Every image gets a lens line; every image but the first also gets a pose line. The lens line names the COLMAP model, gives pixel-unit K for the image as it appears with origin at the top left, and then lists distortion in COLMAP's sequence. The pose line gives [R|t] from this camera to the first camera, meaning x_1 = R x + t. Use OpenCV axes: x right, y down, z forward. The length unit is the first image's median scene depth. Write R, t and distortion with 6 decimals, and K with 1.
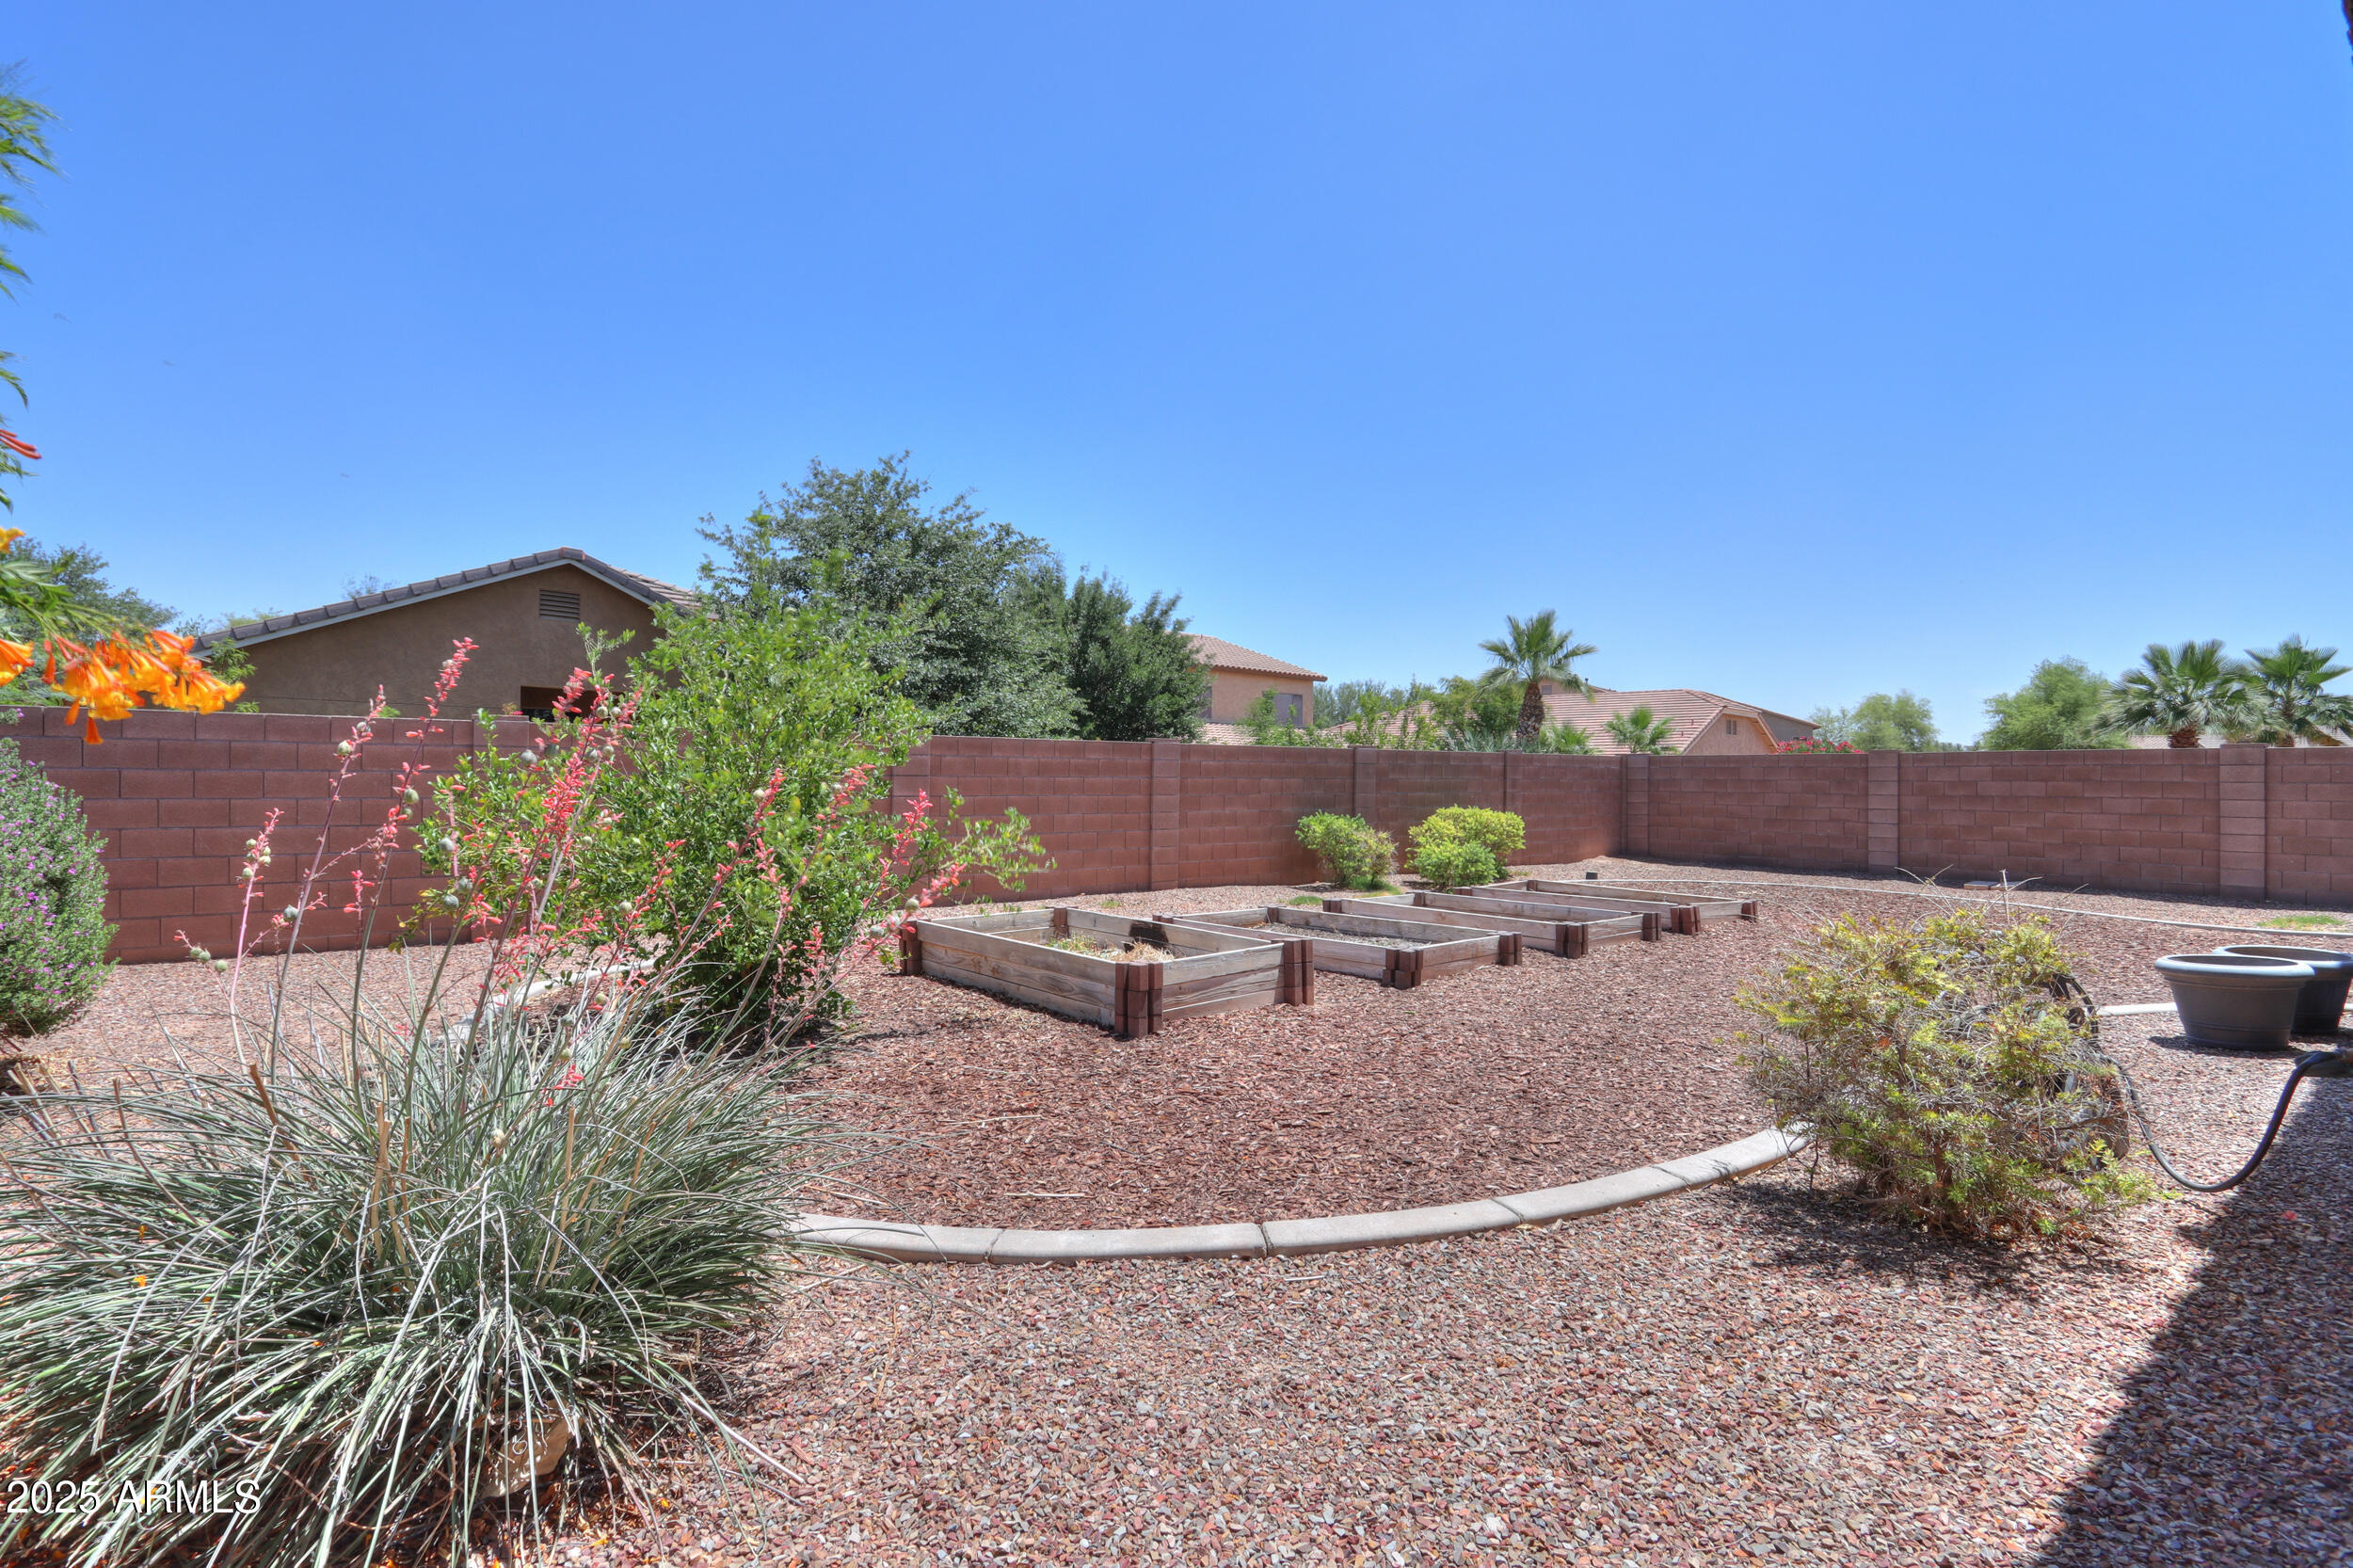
lens RADIAL K [[1113.3, 0, 1162.1], [0, 1113.3, 784.8], [0, 0, 1]] dist [-0.012025, 0.000387]
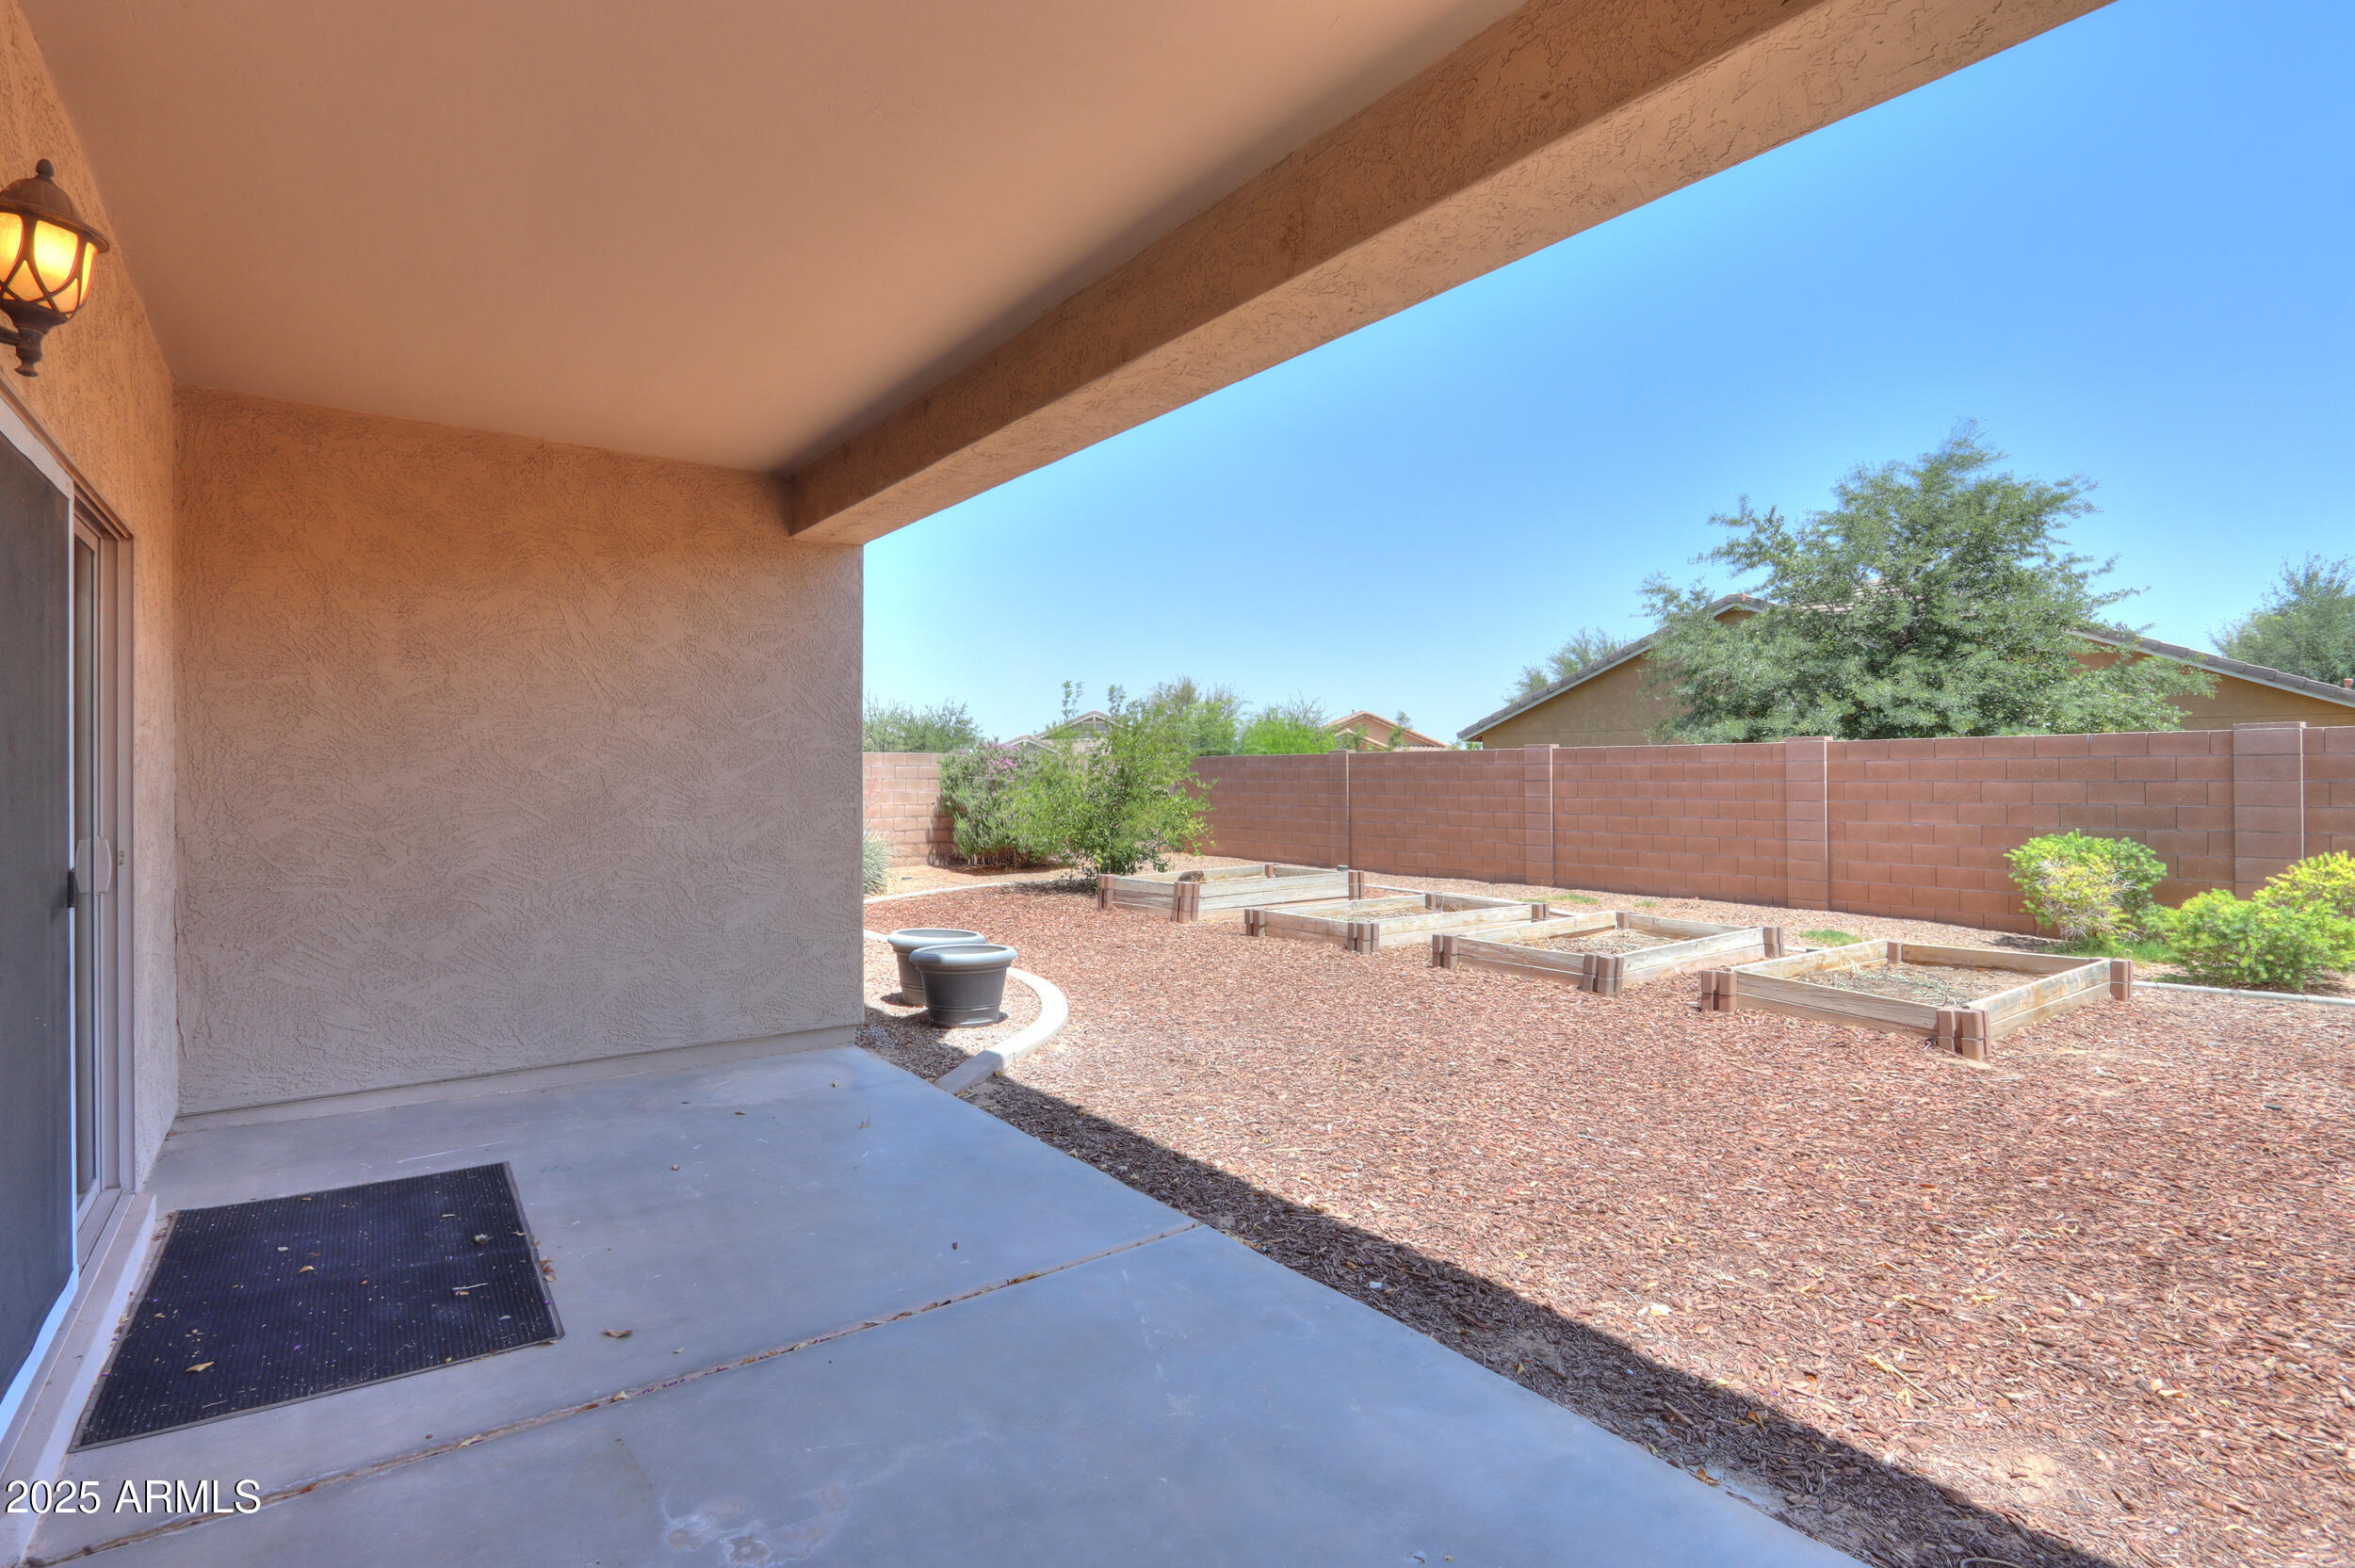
lens RADIAL K [[1114.1, 0, 1123.7], [0, 1114.1, 778.3], [0, 0, 1]] dist [-0.012025, 0.000387]
pose [[-0.069720, -0.006191, -0.997547, 0.708659], [-0.003411, 0.999976, -0.005968, -0.001229], [0.997561, 0.002987, -0.069739, 0.412661]]
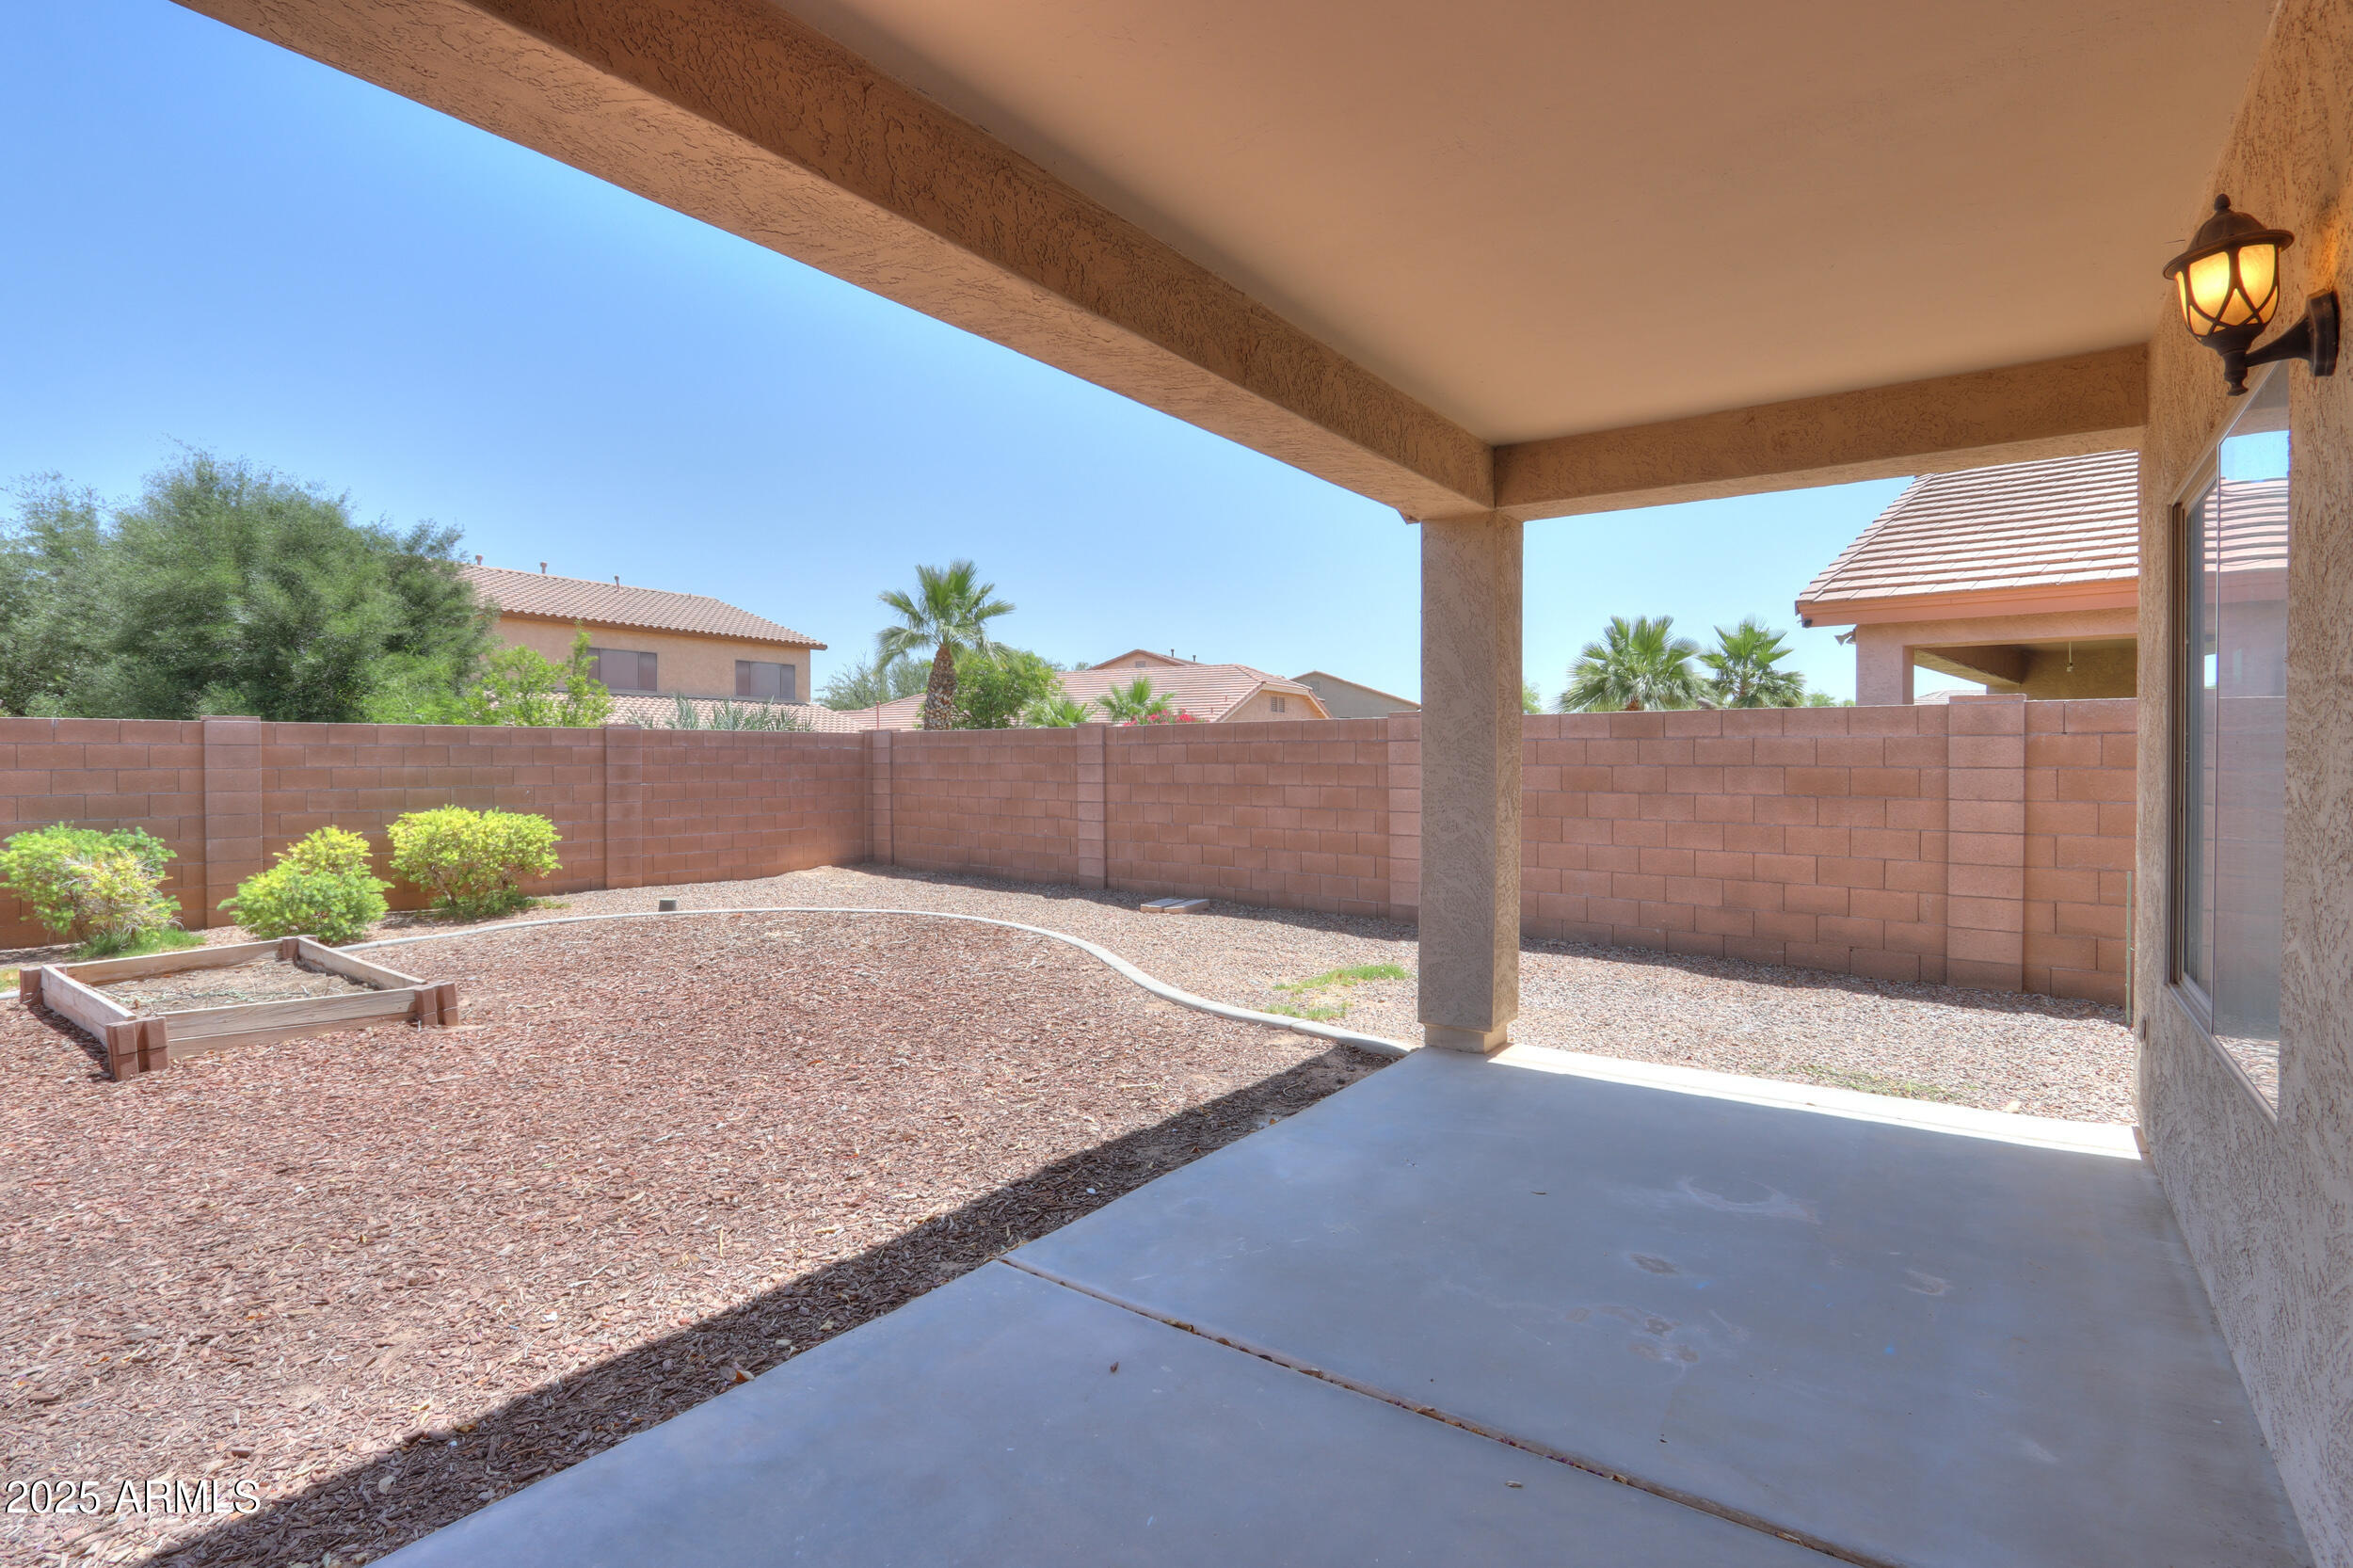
lens RADIAL K [[1113.3, 0, 1183.9], [0, 1113.3, 778.3], [0, 0, 1]] dist [-0.012025, 0.000387]
pose [[0.968206, -0.011044, 0.249911, 0.524476], [0.008293, 0.999893, 0.012057, -0.002466], [-0.250017, -0.009601, 0.968194, 0.257684]]
